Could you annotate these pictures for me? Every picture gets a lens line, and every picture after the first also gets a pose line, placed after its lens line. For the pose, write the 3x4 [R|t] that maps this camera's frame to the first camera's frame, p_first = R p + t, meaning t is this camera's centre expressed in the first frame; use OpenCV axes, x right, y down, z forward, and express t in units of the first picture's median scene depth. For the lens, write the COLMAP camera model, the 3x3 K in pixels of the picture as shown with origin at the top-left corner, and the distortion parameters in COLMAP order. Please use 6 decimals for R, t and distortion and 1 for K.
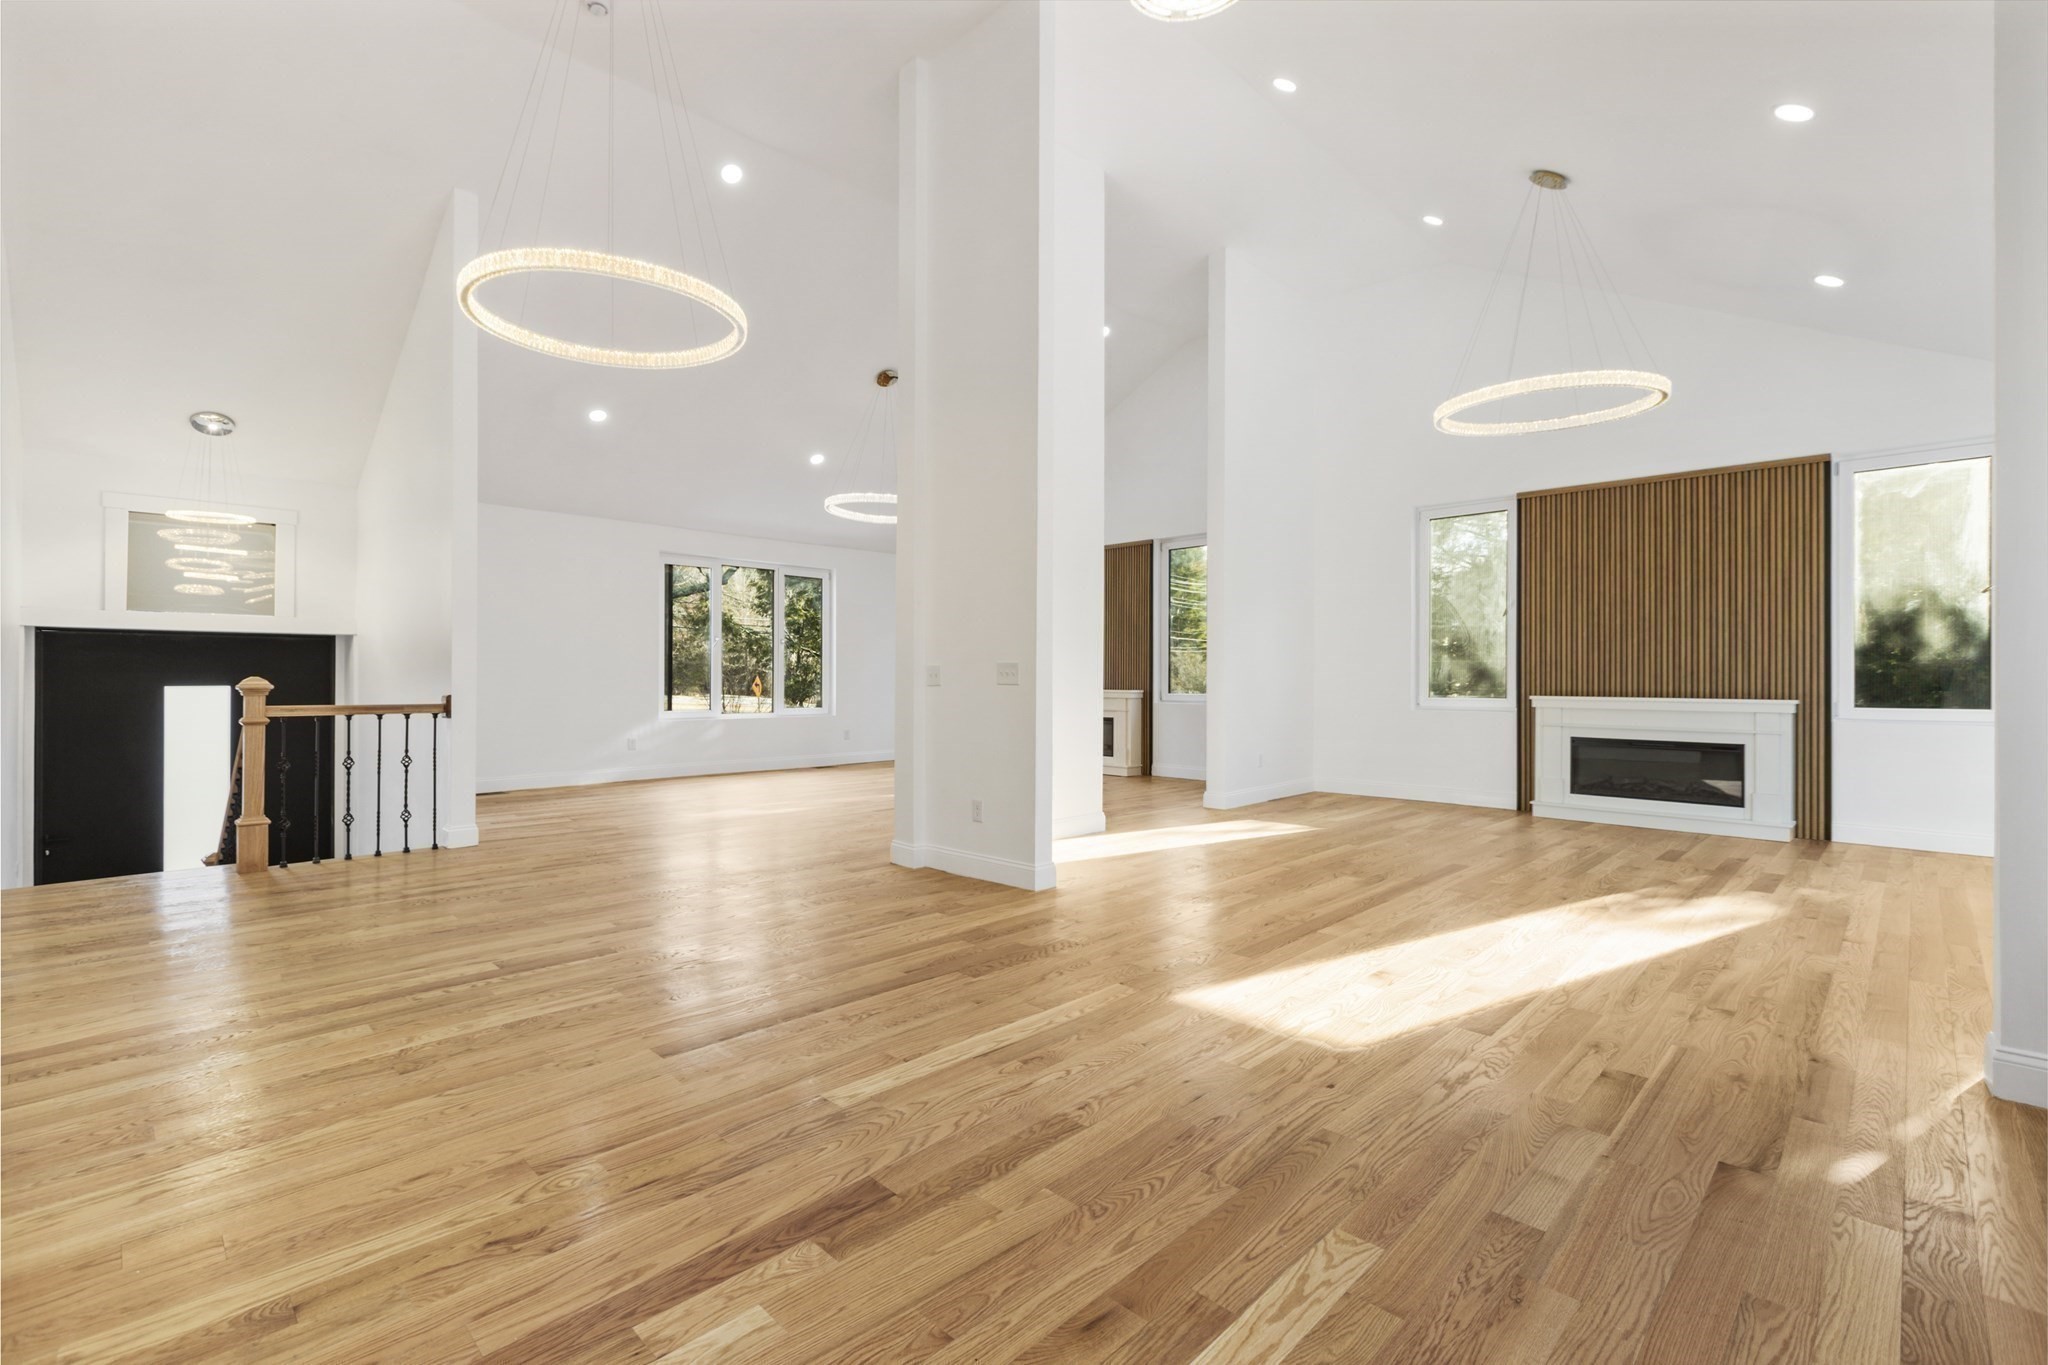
lens RADIAL K [[905.8, 0, 1022.4], [0, 905.8, 675.5], [0, 0, 1]] dist [-0.001125, 0.000620]
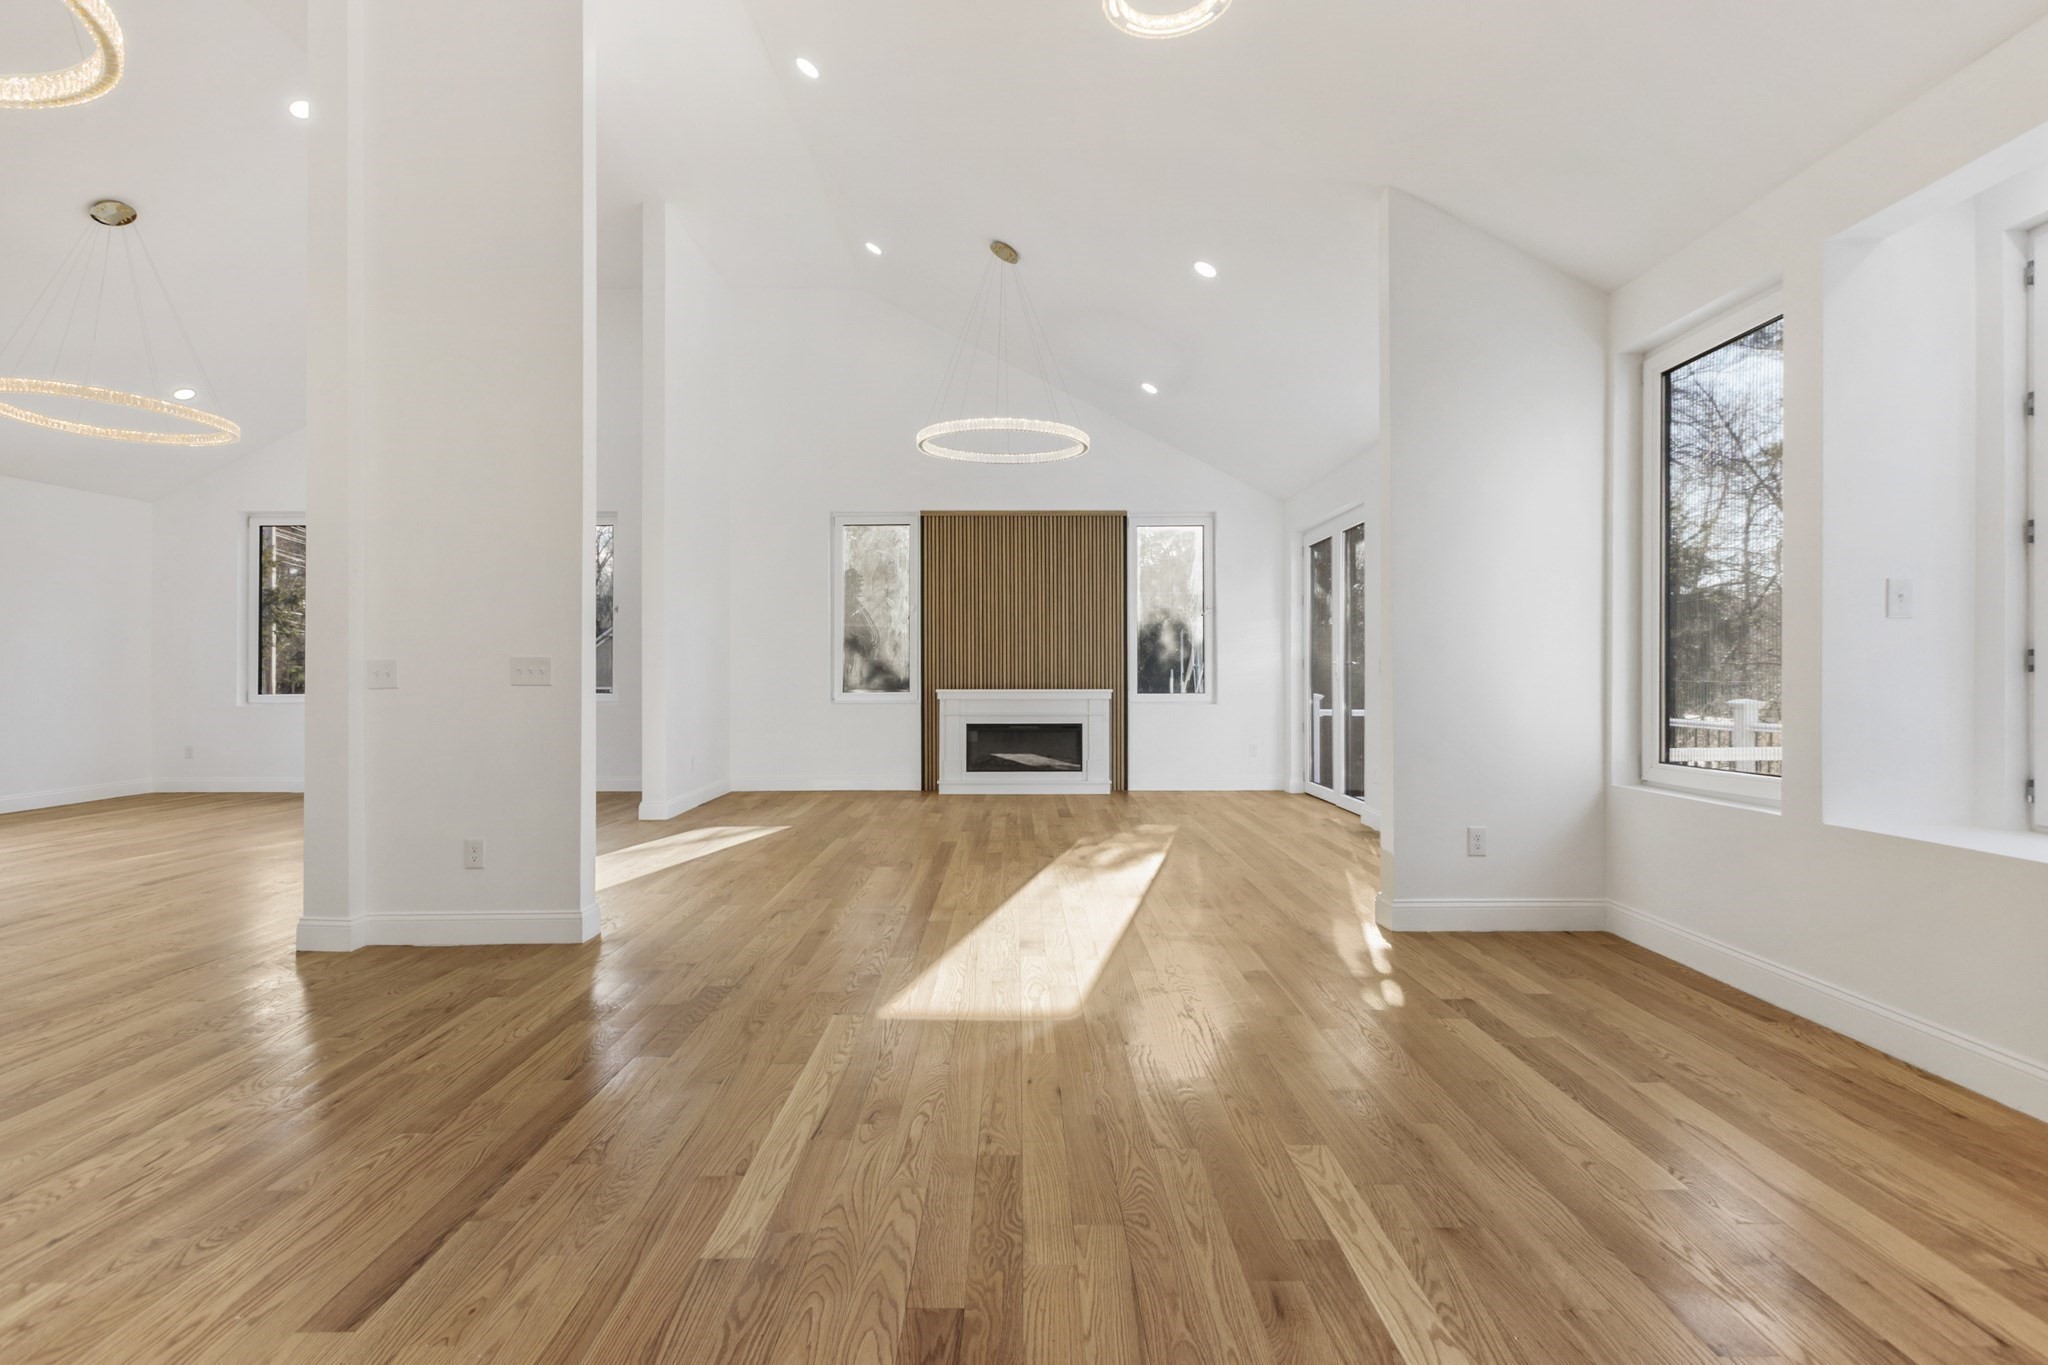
lens RADIAL K [[917.0, 0, 1017.8], [0, 917.0, 674.5], [0, 0, 1]] dist [0.001891, -0.000021]
pose [[0.711889, -0.005774, 0.702268, -0.214585], [0.003332, 0.999983, 0.004843, -0.001831], [-0.702284, -0.001108, 0.711896, 0.116972]]
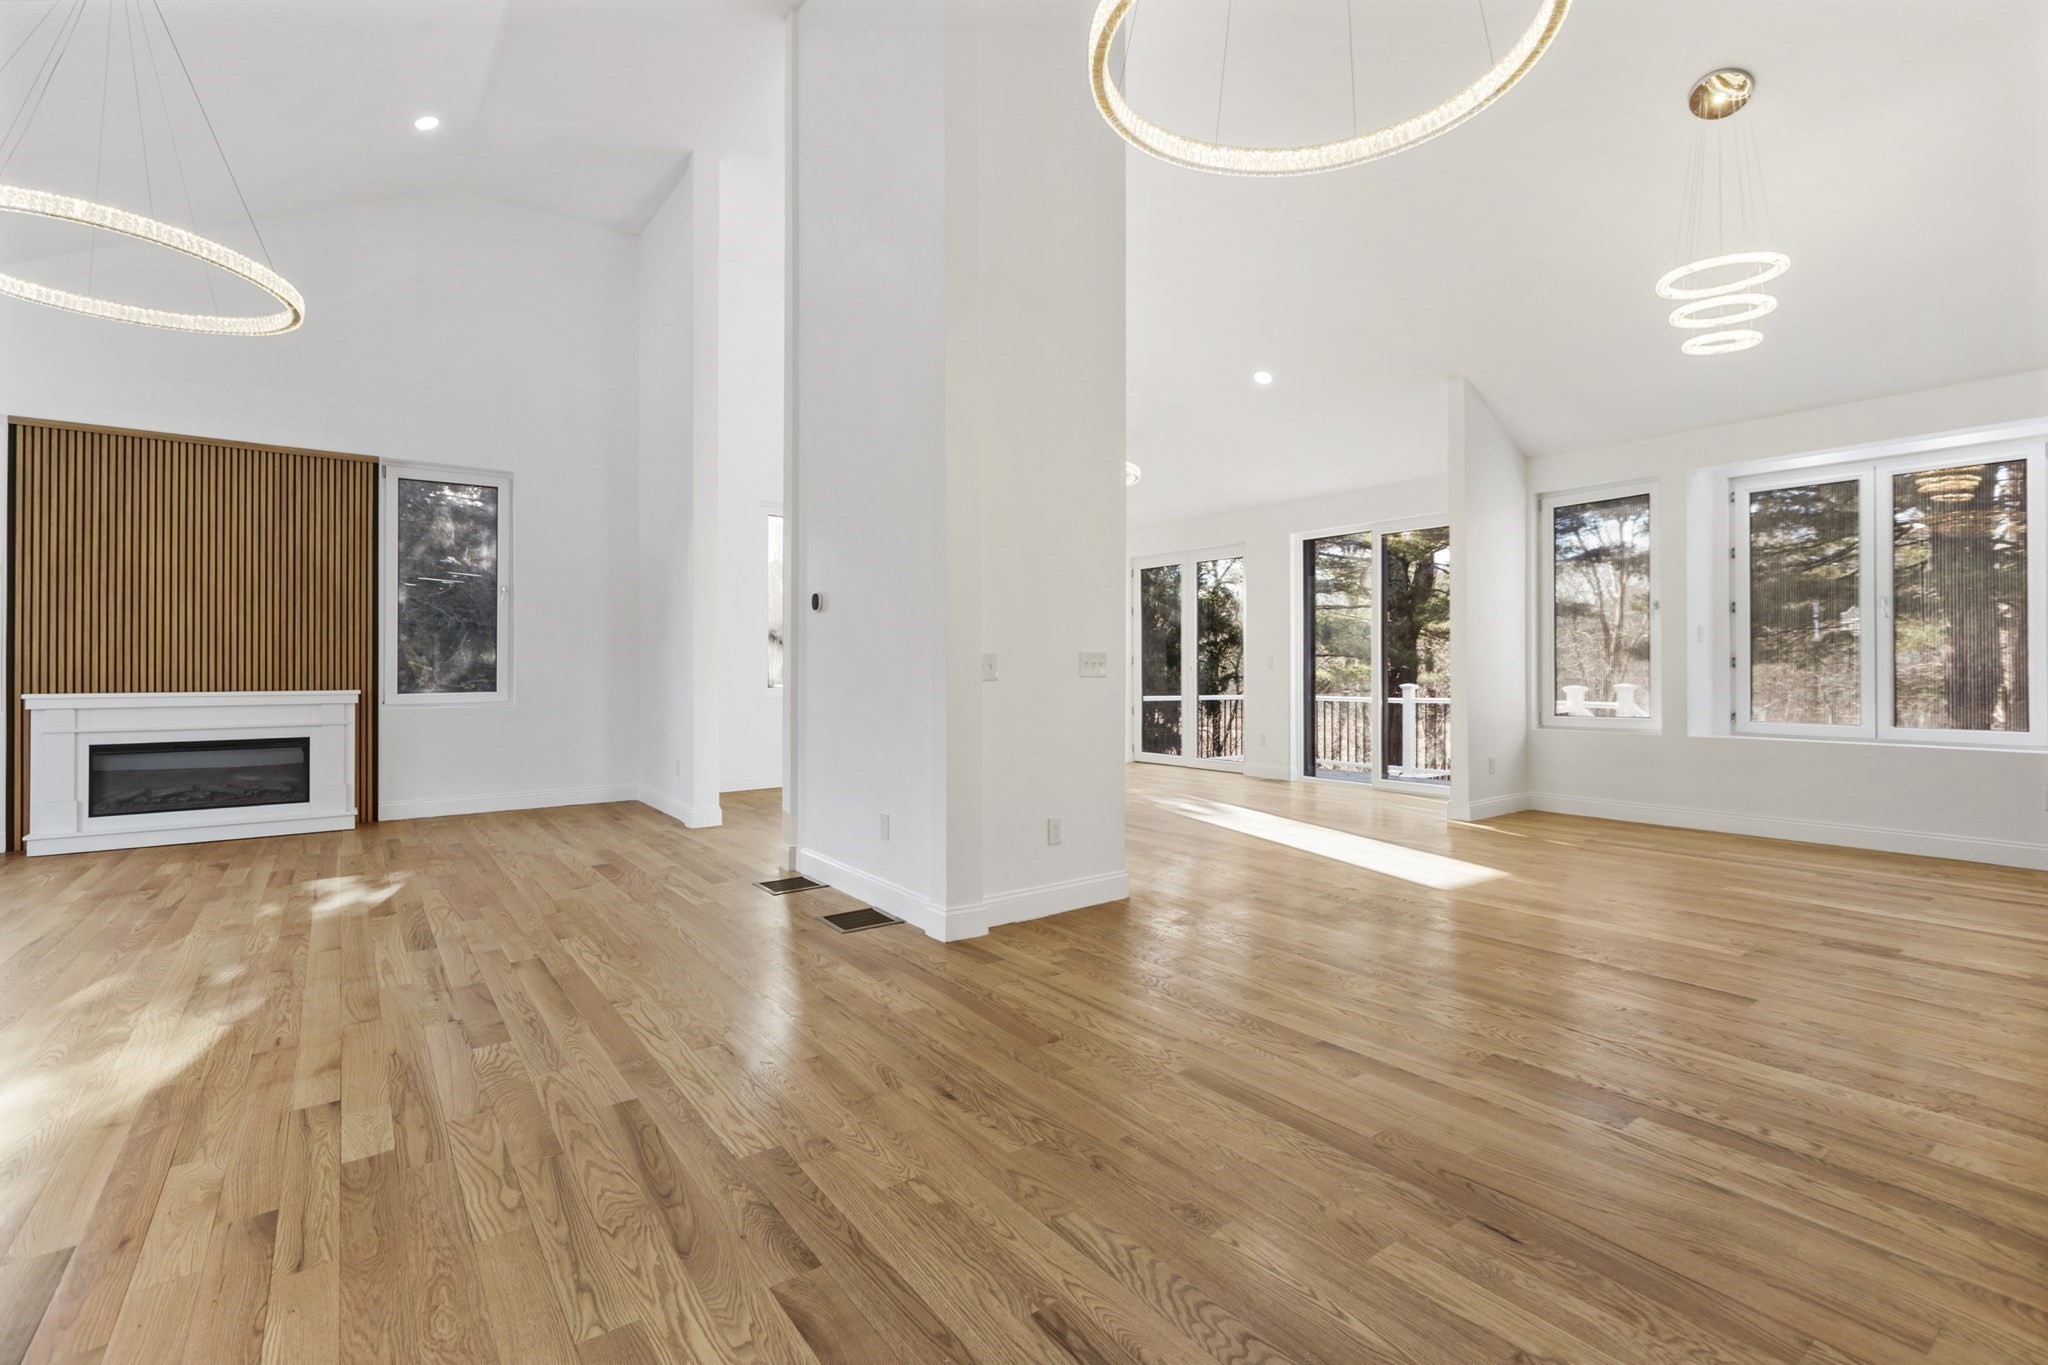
lens RADIAL K [[930.5, 0, 1019.1], [0, 930.5, 662.6], [0, 0, 1]] dist [0.008879, -0.000540]
pose [[0.145172, 0.002995, 0.989402, -0.726385], [0.000744, 0.999995, -0.003136, -0.001334], [-0.989406, 0.001192, 0.145169, 0.744587]]
